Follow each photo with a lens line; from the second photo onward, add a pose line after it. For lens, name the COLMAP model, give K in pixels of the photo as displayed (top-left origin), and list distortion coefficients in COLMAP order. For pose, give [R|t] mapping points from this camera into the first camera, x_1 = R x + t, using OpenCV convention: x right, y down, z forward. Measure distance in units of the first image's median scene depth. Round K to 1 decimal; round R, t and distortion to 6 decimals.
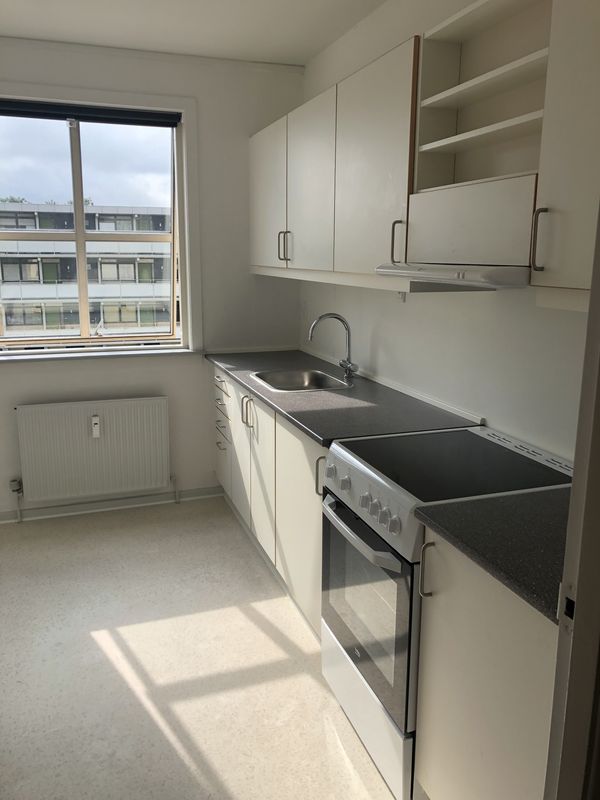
lens RADIAL K [[671.5, 0, 300.0], [0, 671.5, 400.0], [0, 0, 1]] dist [0.008130, 0.010690]
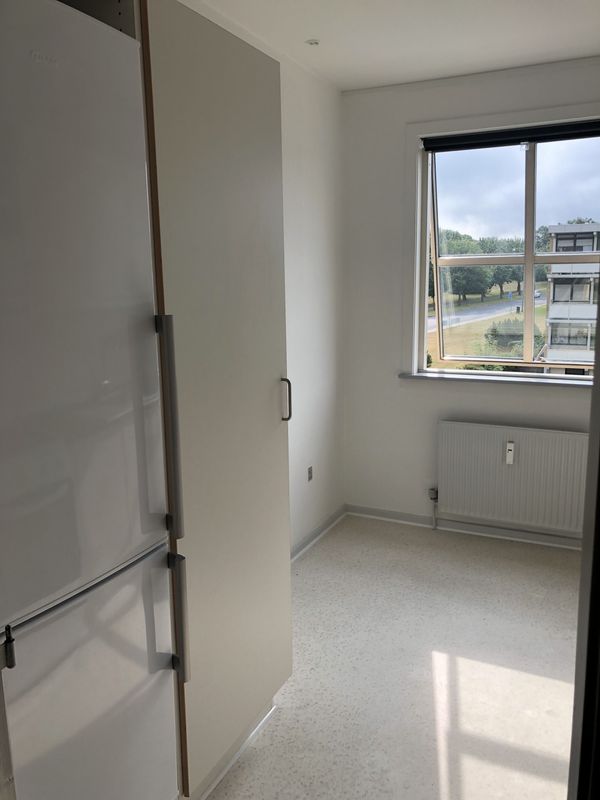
lens RADIAL K [[671.5, 0, 300.0], [0, 671.5, 400.0], [0, 0, 1]] dist [0.008130, 0.010690]
pose [[0.703767, 0.119741, -0.700268, 0.146279], [-0.139556, 0.989790, 0.028994, -0.020286], [0.696589, 0.077322, 0.713291, 0.077763]]
